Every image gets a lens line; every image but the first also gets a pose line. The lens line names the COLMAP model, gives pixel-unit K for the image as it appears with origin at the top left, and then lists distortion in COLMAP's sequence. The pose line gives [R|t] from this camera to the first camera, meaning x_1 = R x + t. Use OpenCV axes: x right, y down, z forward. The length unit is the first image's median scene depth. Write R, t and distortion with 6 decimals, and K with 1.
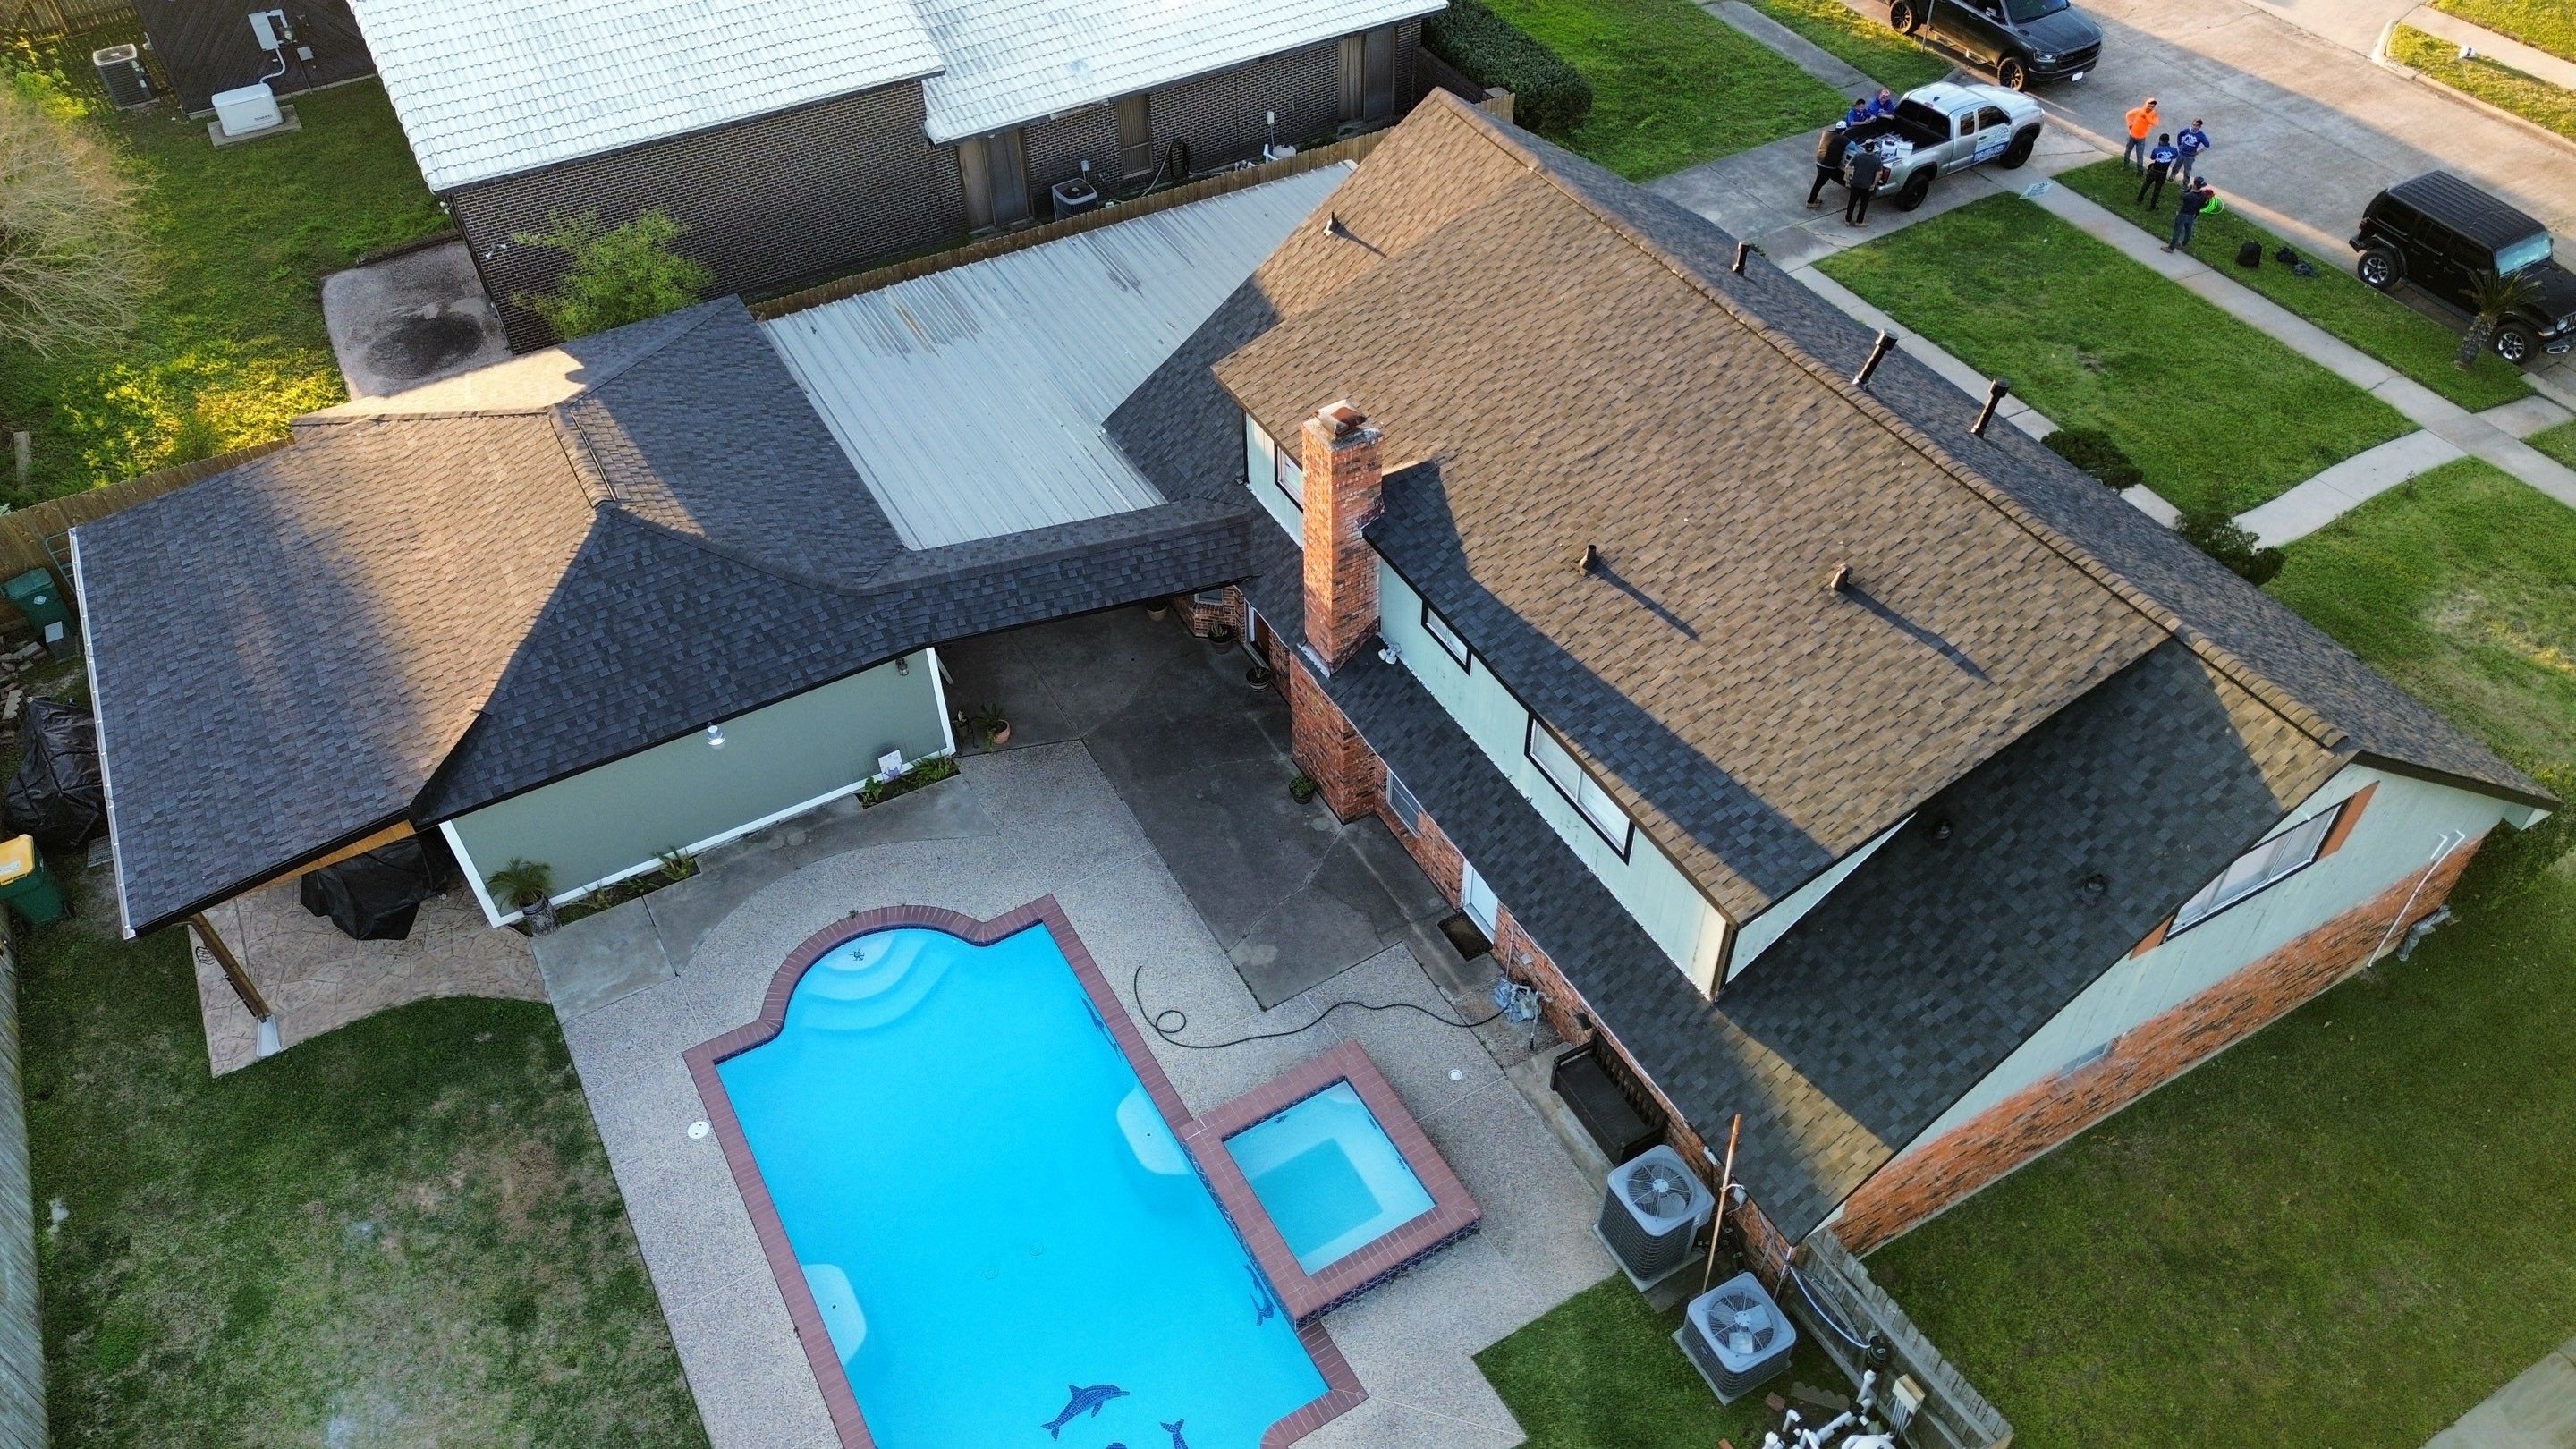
lens RADIAL K [[1819.1, 0, 1286.9], [0, 1819.1, 713.6], [0, 0, 1]] dist [0.069515, -0.059050]
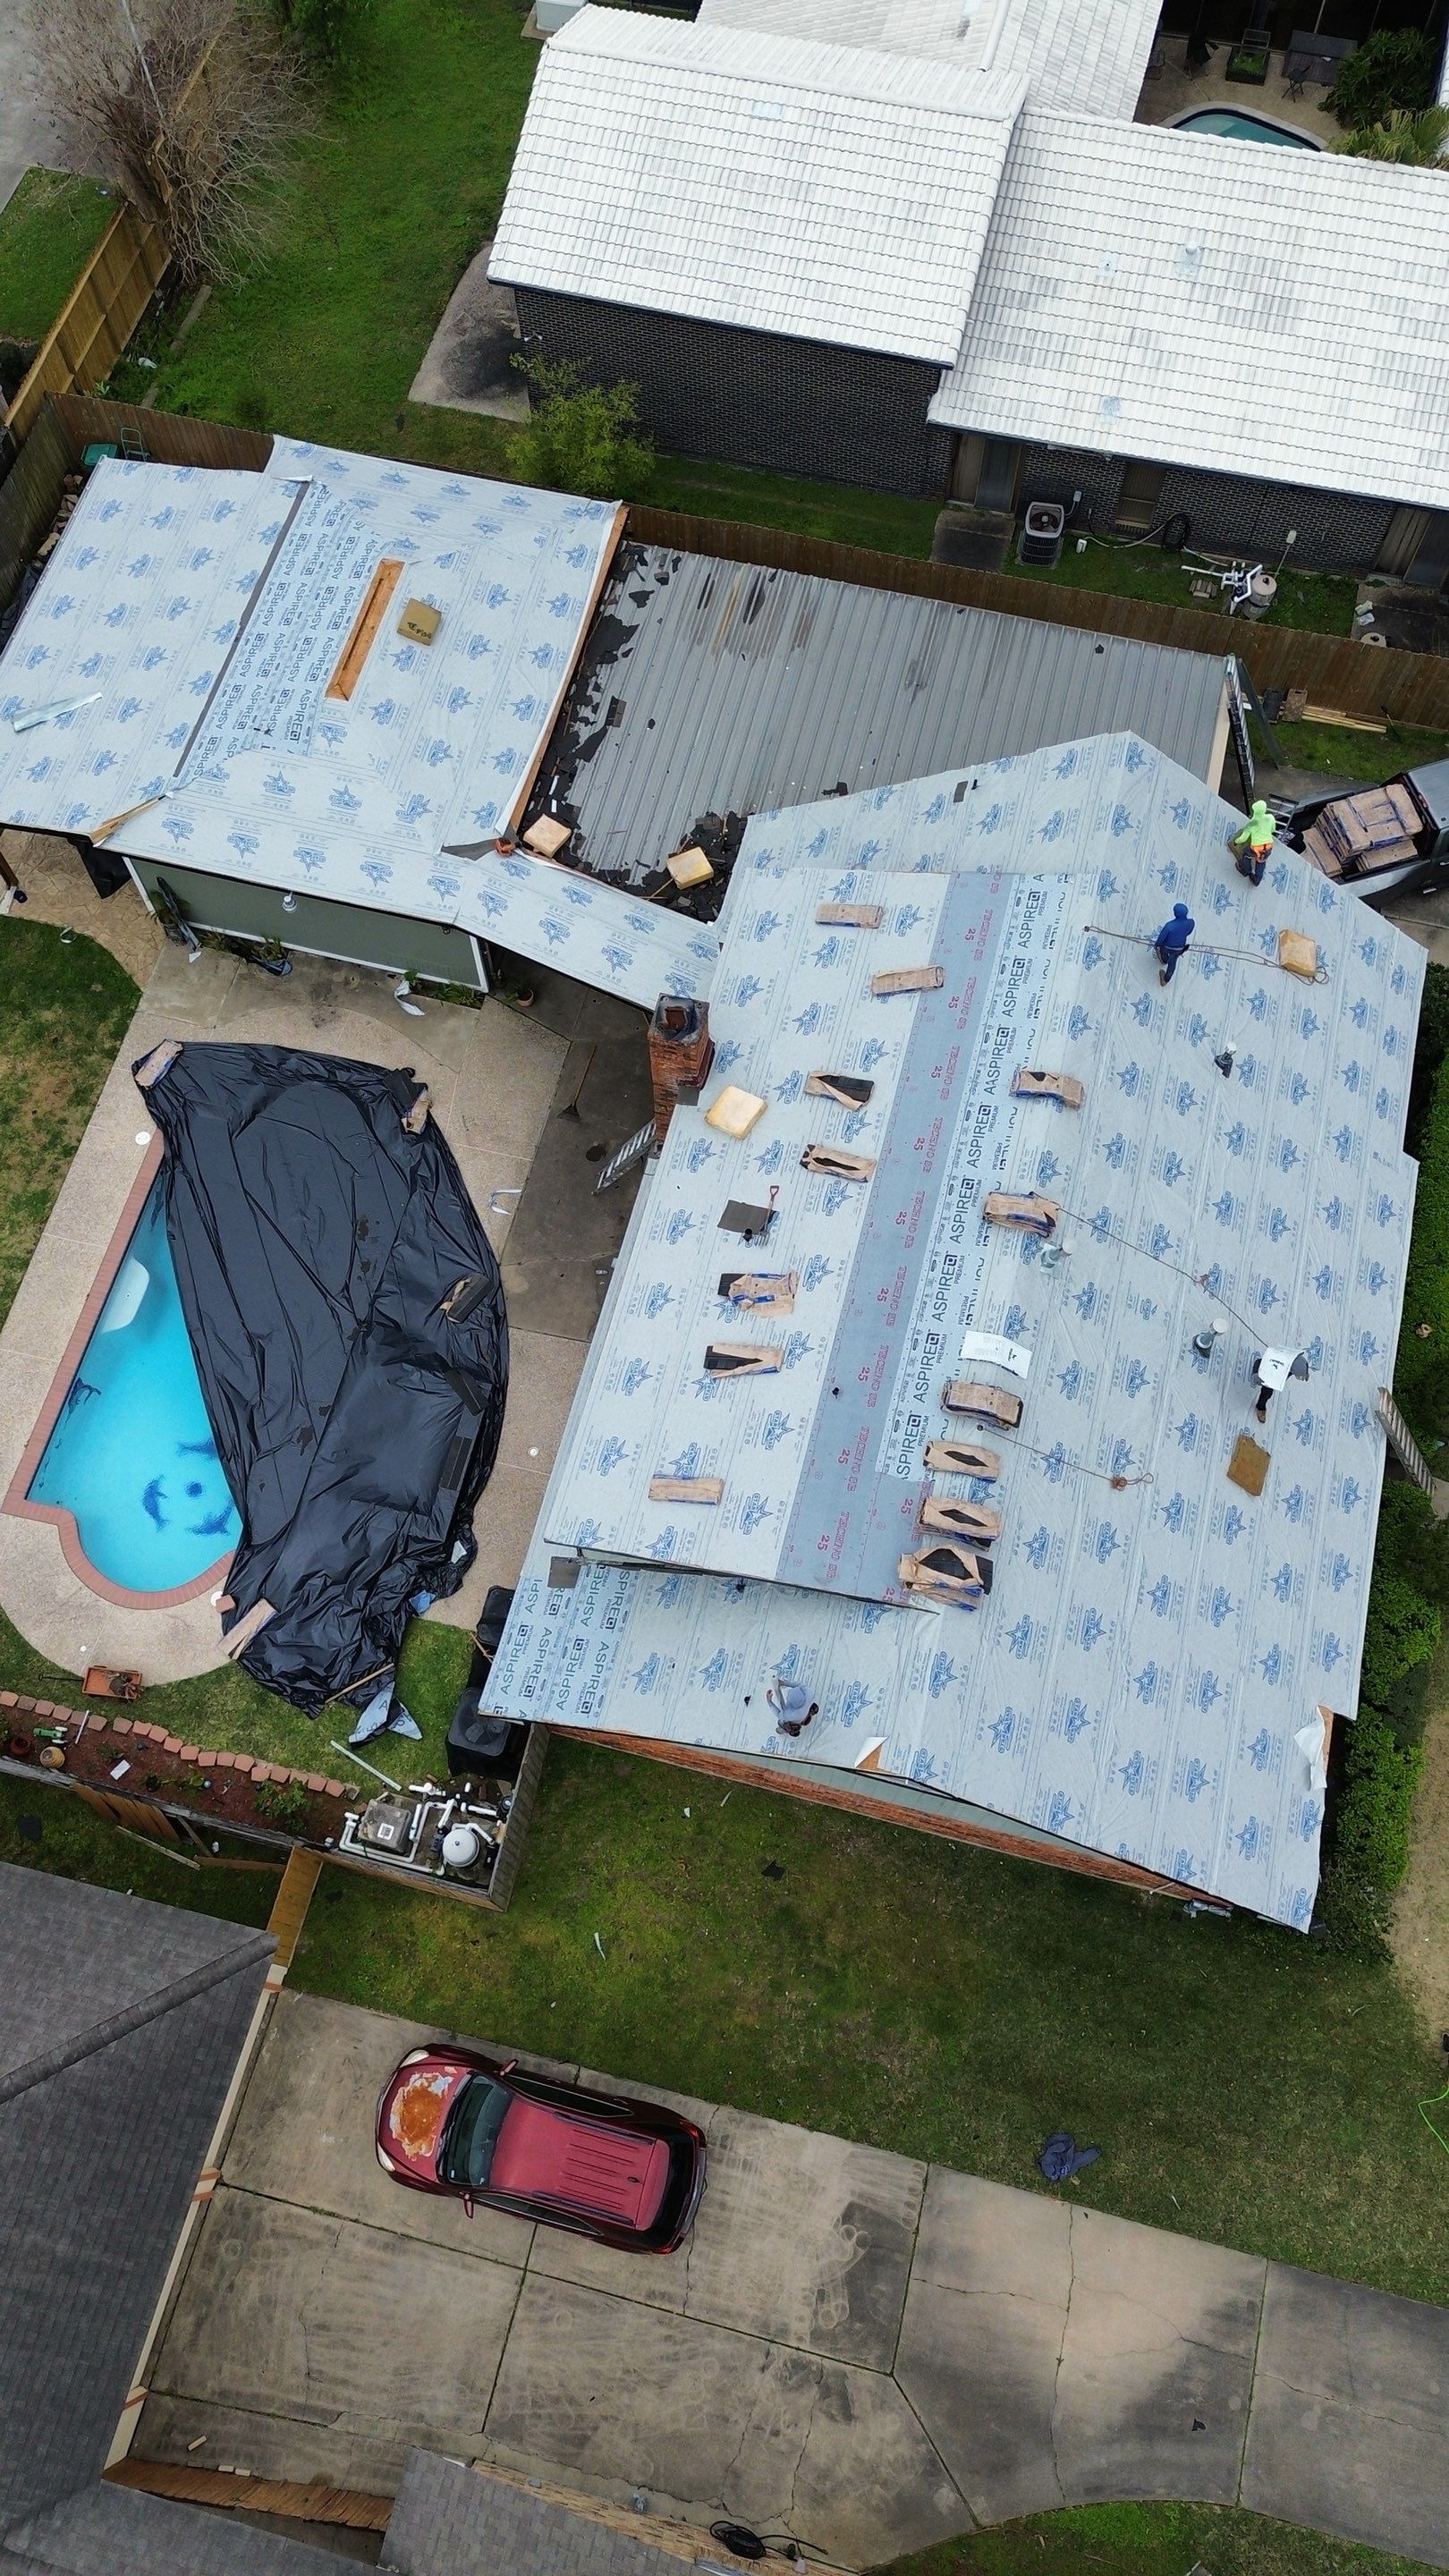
lens RADIAL K [[1819.1, 0, 719.4], [0, 1819.1, 1288.8], [0, 0, 1]] dist [0.069515, -0.059050]
pose [[0.726367, 0.637478, -0.256928, 0.449433], [-0.487270, 0.741265, 0.461622, -0.562325], [0.484725, -0.210114, 0.849054, -0.042075]]
